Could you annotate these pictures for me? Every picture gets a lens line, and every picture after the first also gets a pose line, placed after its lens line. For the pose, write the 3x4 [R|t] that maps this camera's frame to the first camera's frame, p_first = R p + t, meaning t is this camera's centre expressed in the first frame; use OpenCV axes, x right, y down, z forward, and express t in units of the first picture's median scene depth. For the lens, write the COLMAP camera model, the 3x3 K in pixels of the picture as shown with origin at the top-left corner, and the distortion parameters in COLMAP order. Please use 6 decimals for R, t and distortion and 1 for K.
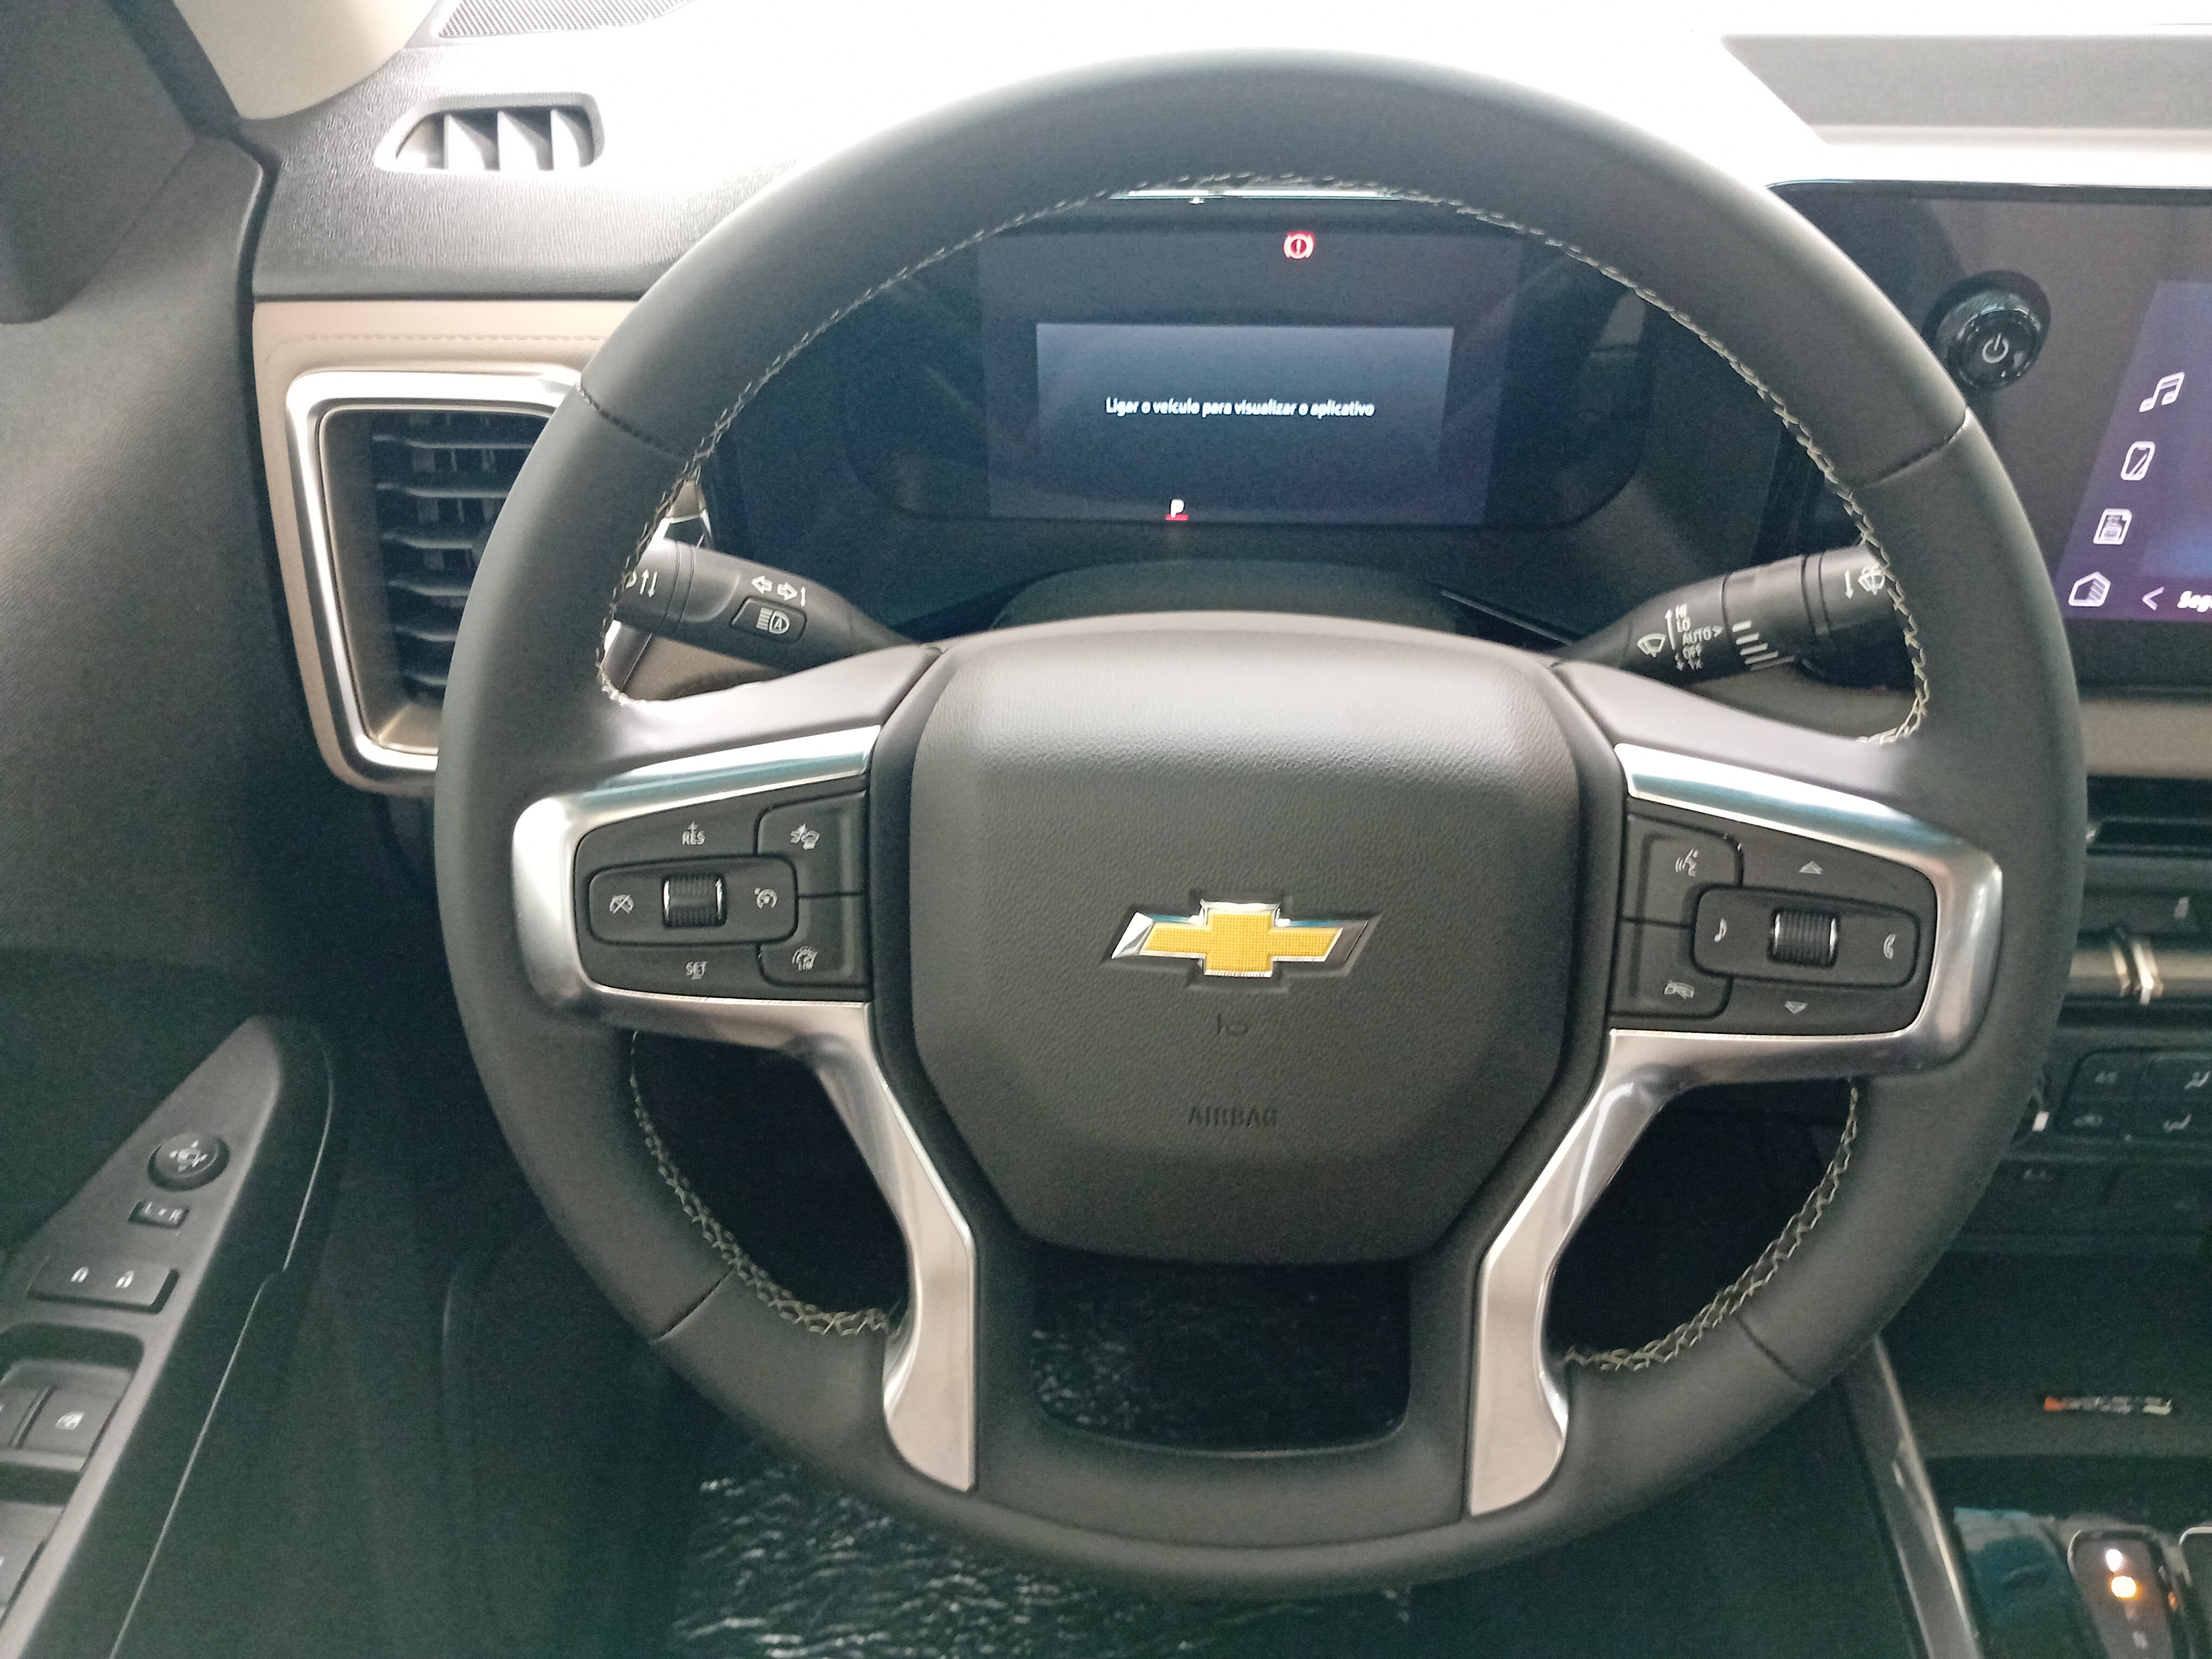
lens RADIAL K [[1718.7, 0, 1144.0], [0, 1718.7, 833.1], [0, 0, 1]] dist [-0.009926, -0.006260]
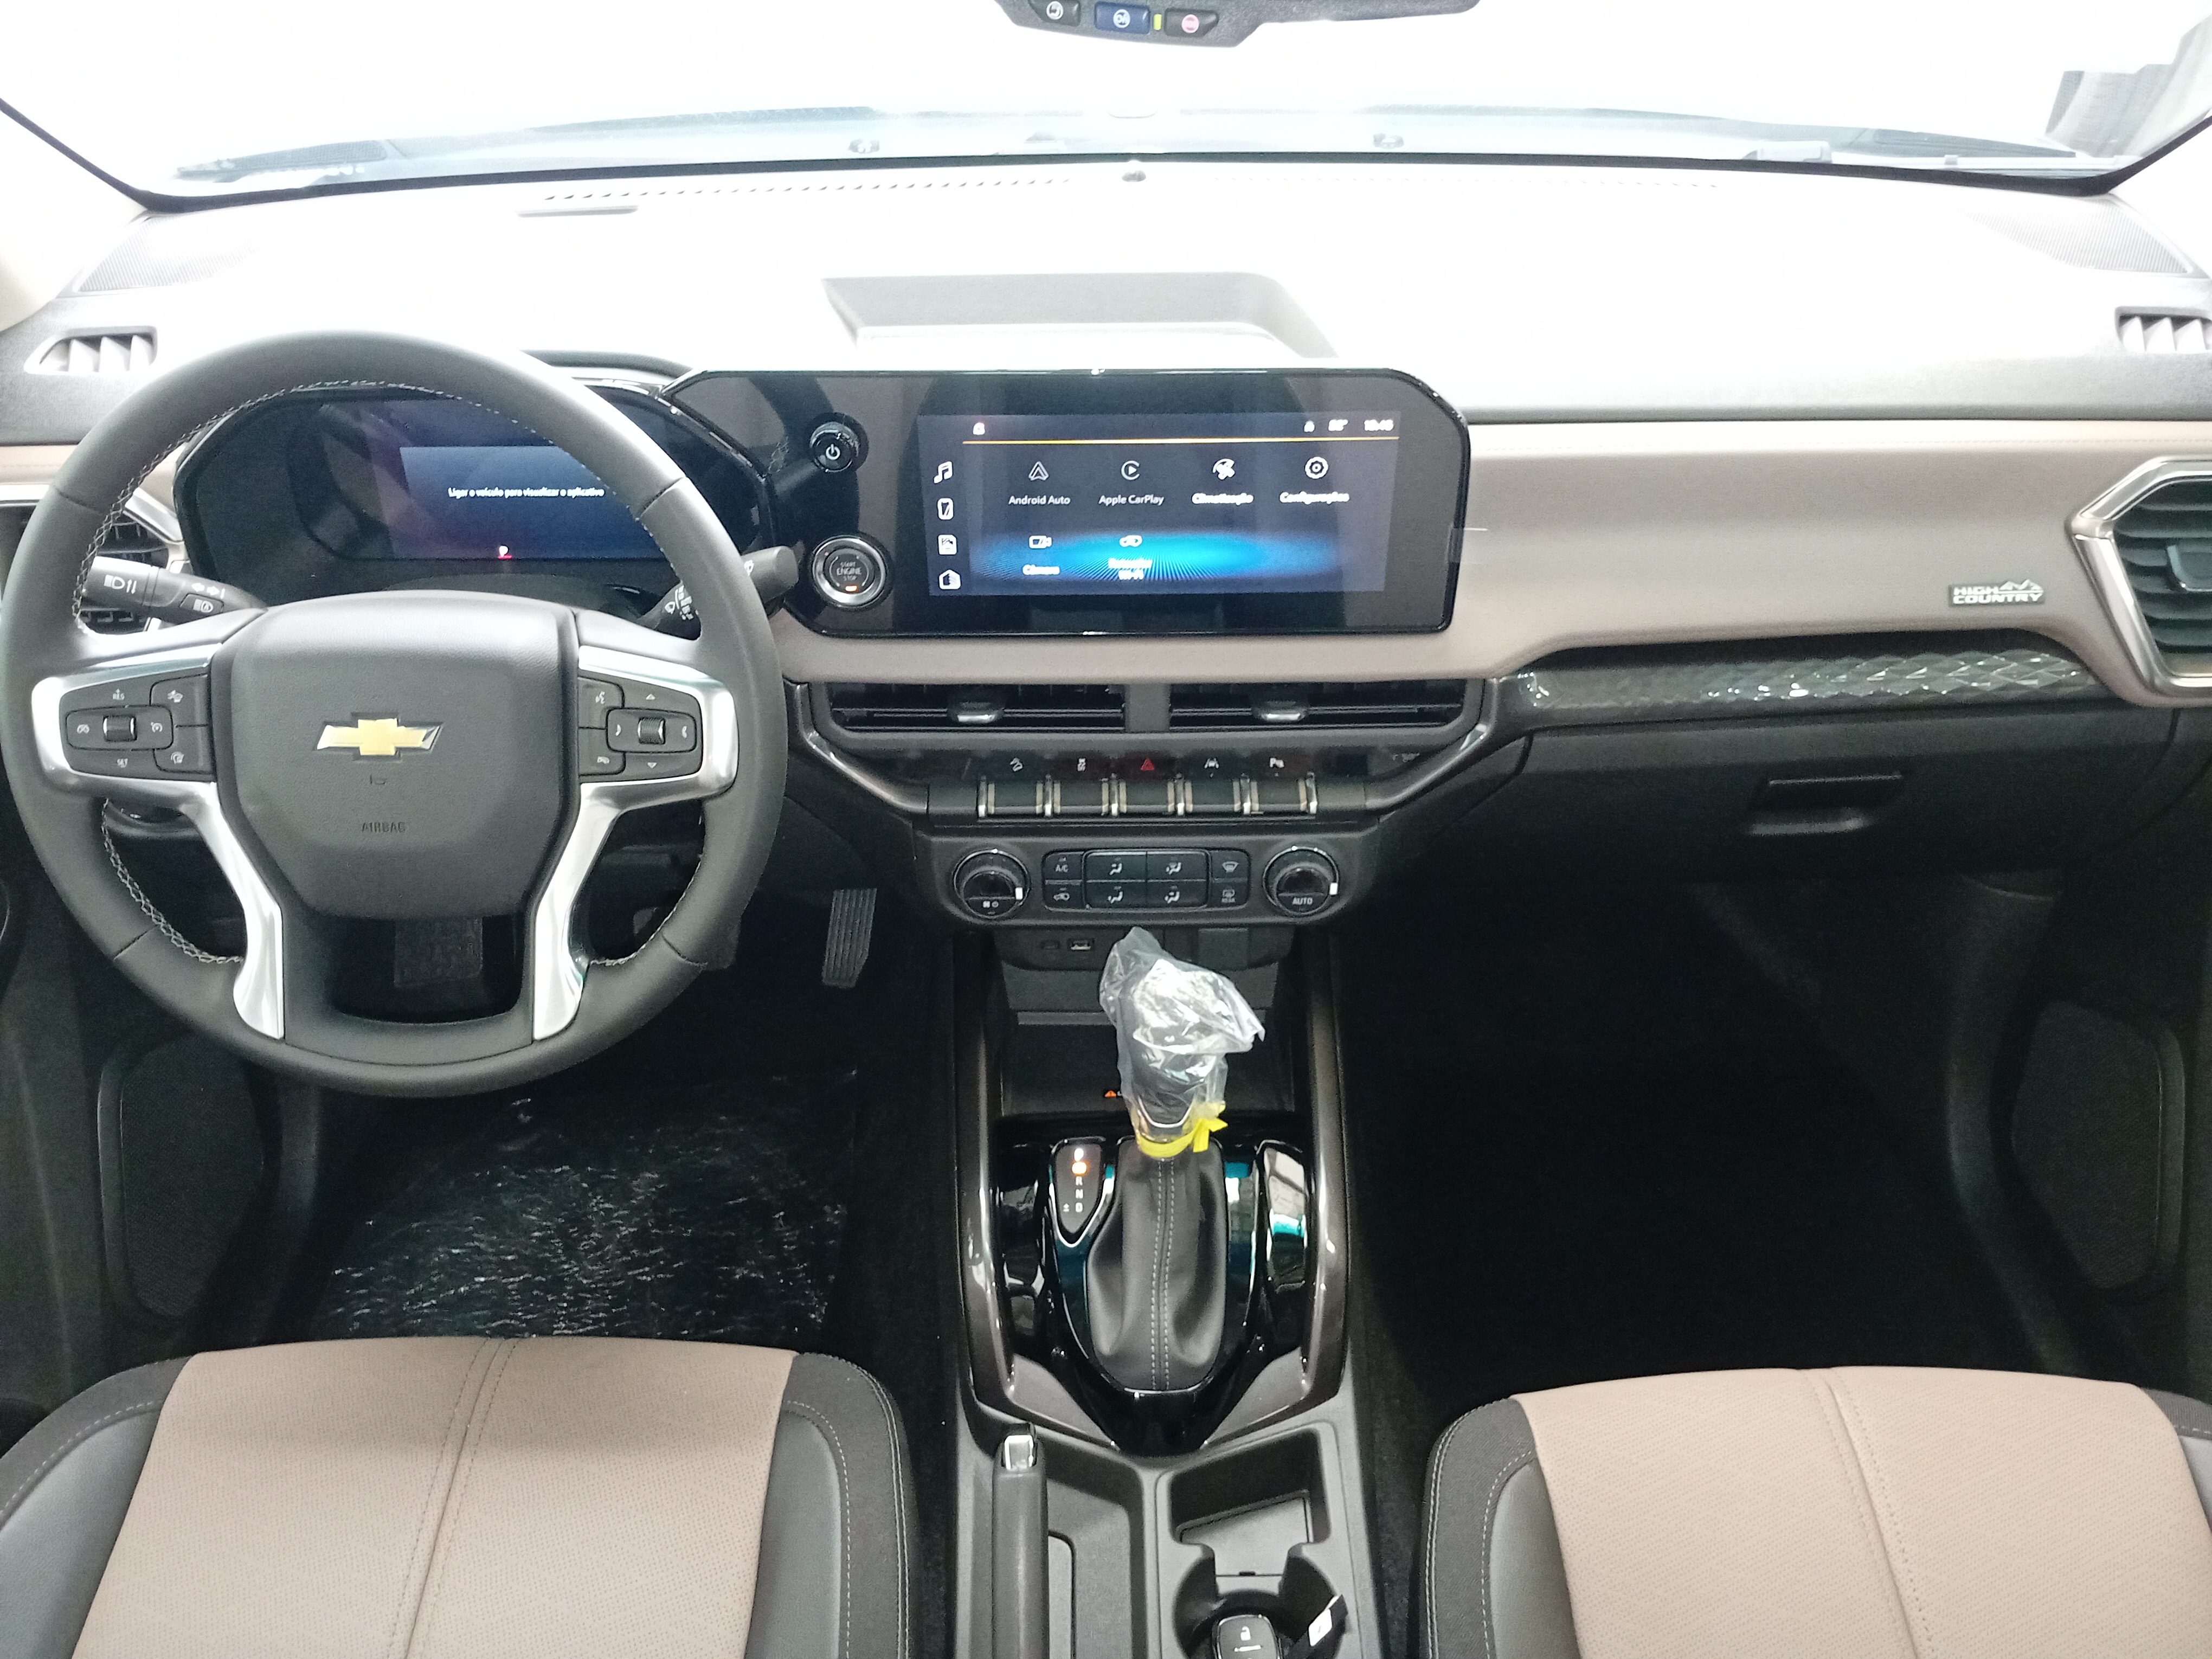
lens RADIAL K [[1706.1, 0, 1094.8], [0, 1706.1, 831.5], [0, 0, 1]] dist [0.094549, -0.178131]
pose [[0.999621, -0.024183, 0.013164, 0.810971], [0.024959, 0.997738, -0.062411, 0.297621], [-0.011625, 0.062716, 0.997964, -0.992224]]
